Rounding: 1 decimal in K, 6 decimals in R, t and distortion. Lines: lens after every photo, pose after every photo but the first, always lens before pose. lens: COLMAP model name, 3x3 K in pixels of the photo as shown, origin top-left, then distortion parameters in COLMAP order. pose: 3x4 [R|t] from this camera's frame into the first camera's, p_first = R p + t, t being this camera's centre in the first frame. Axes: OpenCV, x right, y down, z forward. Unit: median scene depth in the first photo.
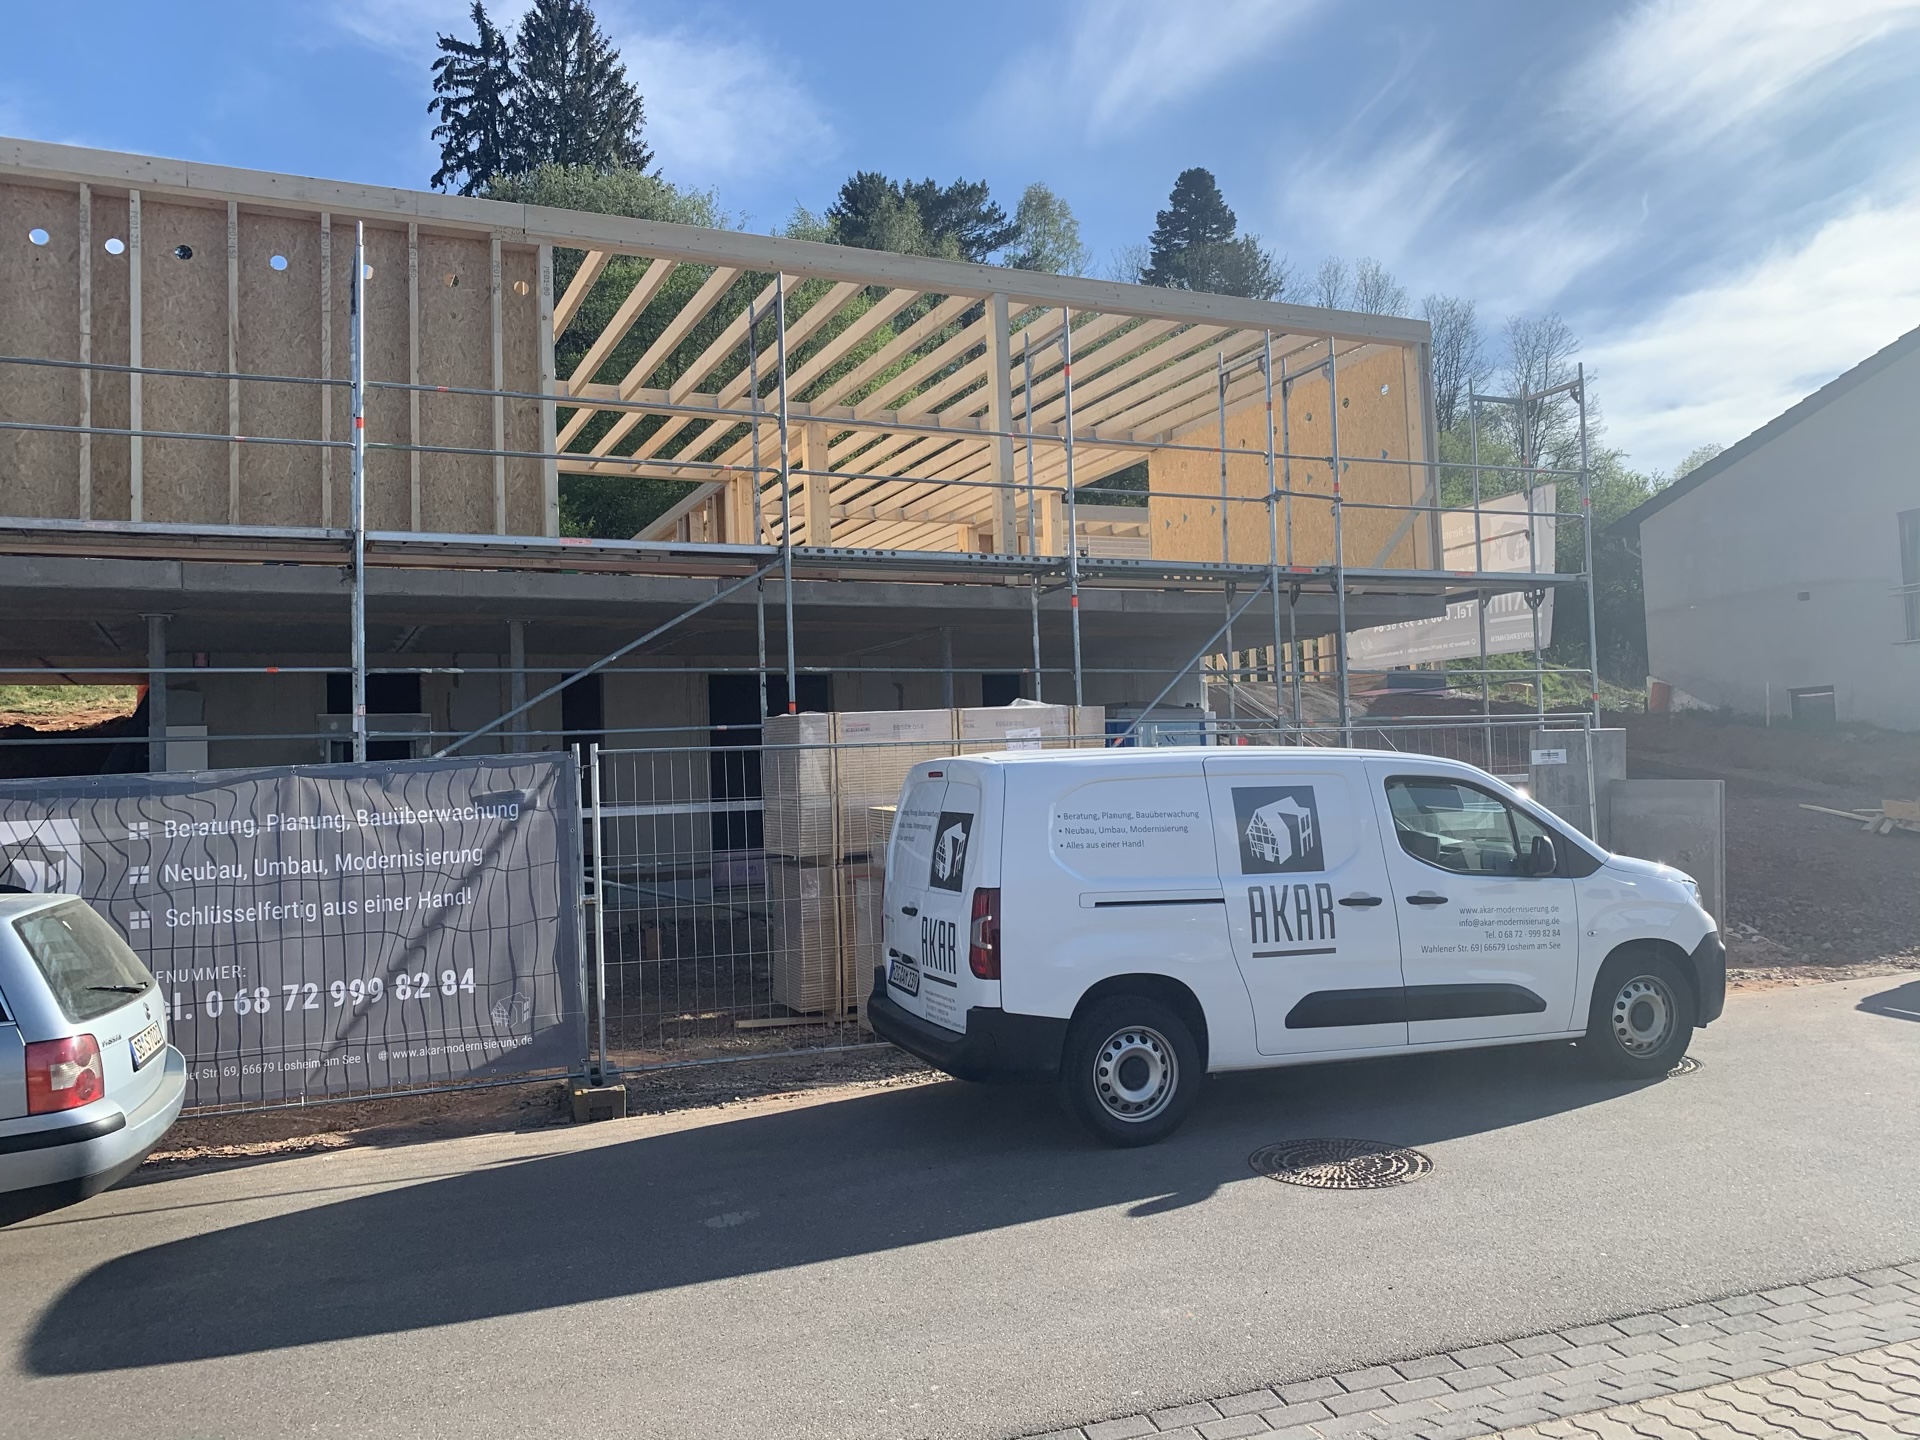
lens RADIAL K [[1486.4, 0, 960.0], [0, 1486.4, 720.0], [0, 0, 1]] dist [0.015490, -0.017513]
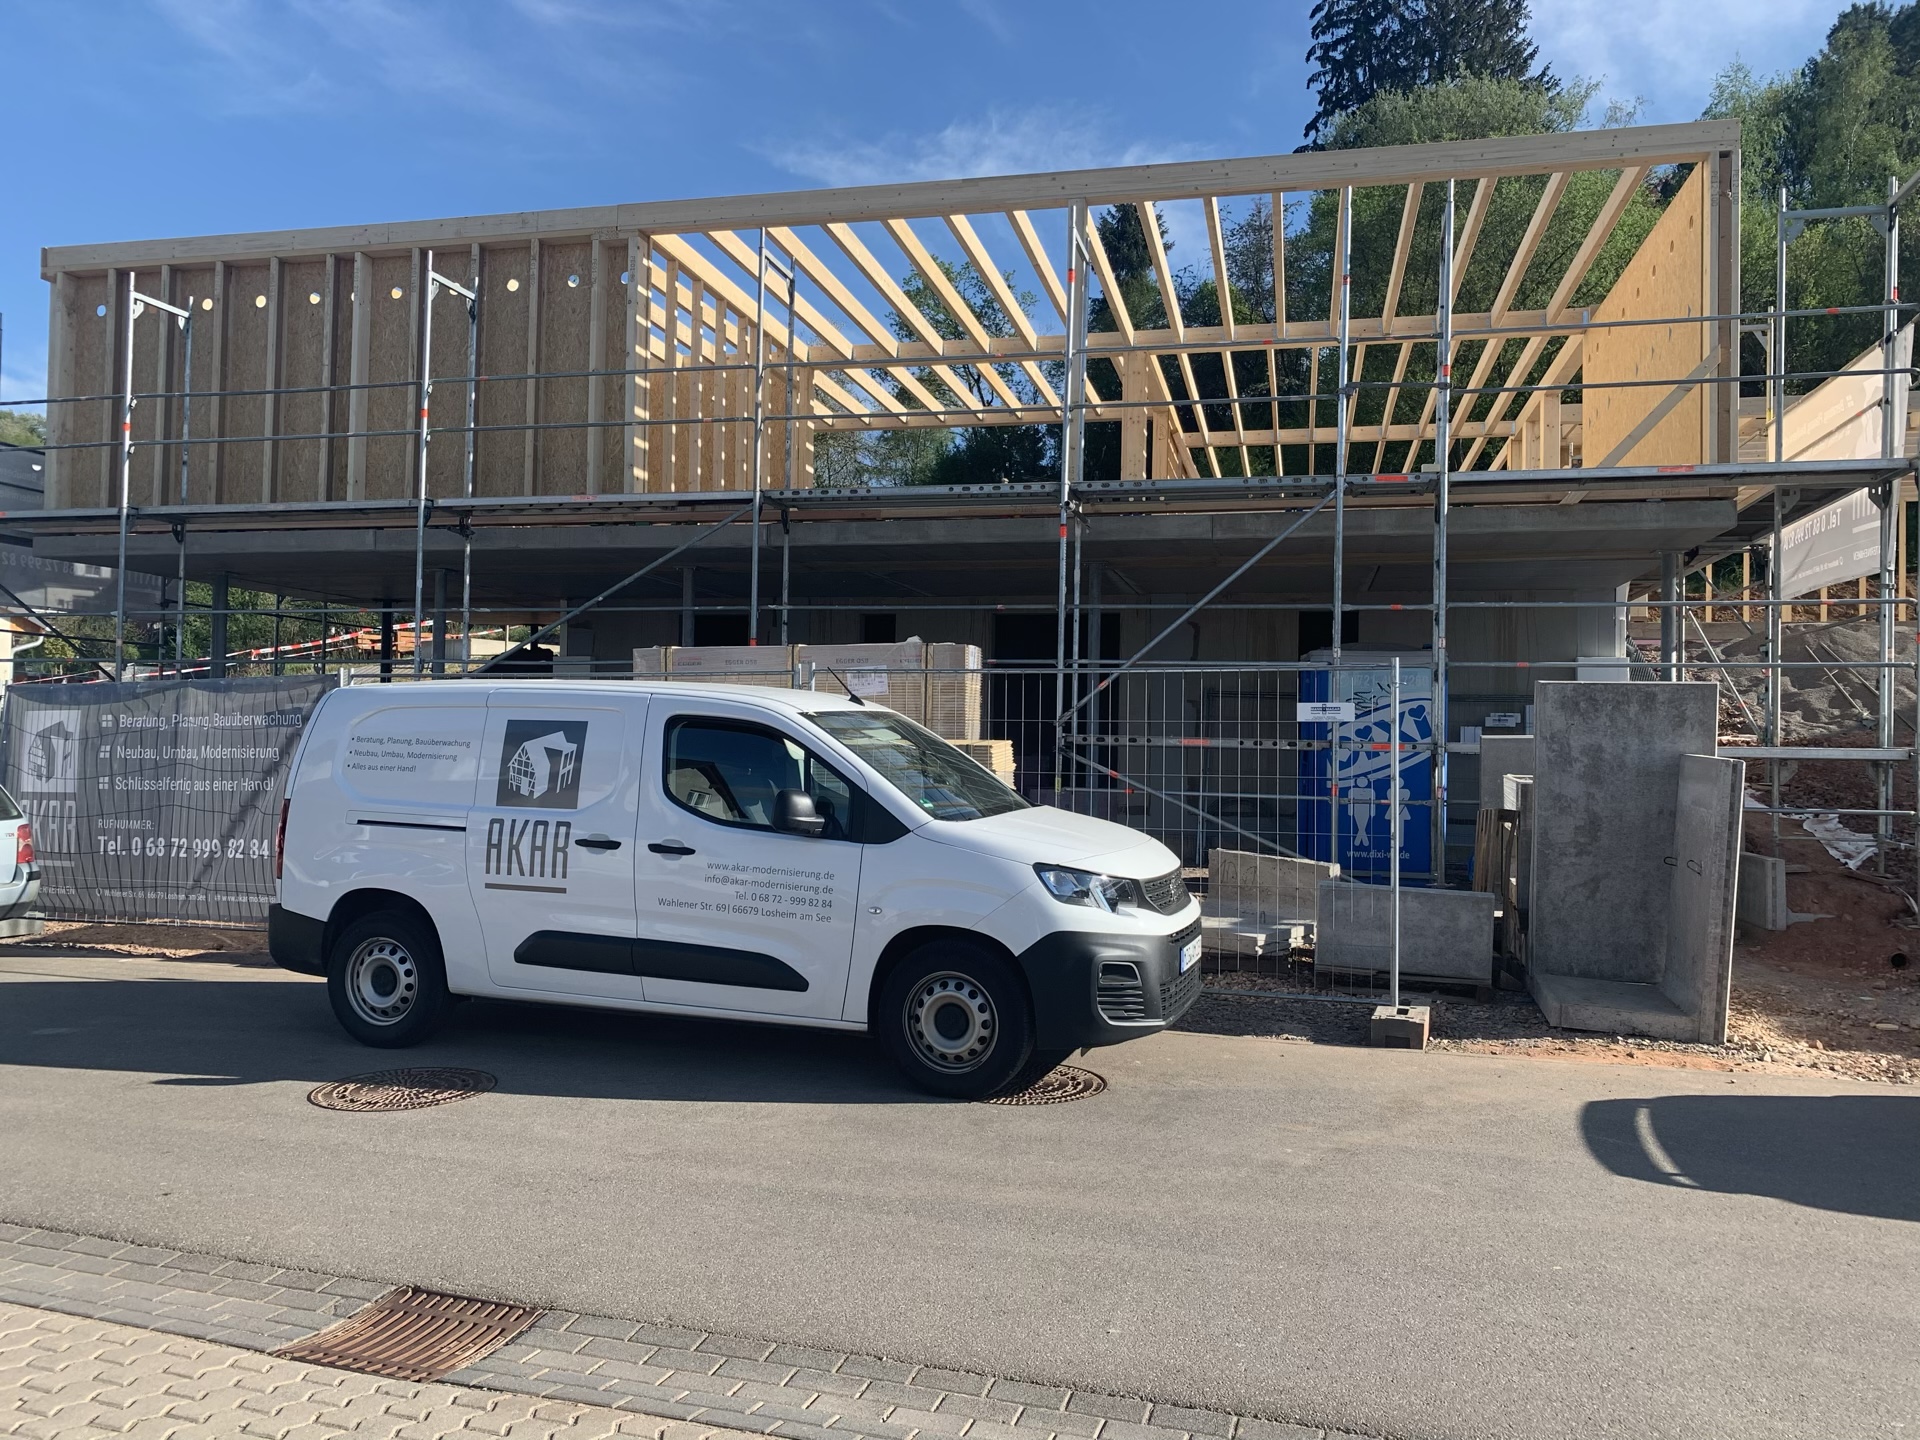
lens RADIAL K [[1448.3, 0, 960.0], [0, 1448.3, 720.0], [0, 0, 1]] dist [0.179986, -0.337891]
pose [[0.781497, 0.038145, -0.622742, 1.000370], [-0.011871, 0.998858, 0.046286, -0.003811], [0.623796, -0.028779, 0.781057, 0.398243]]
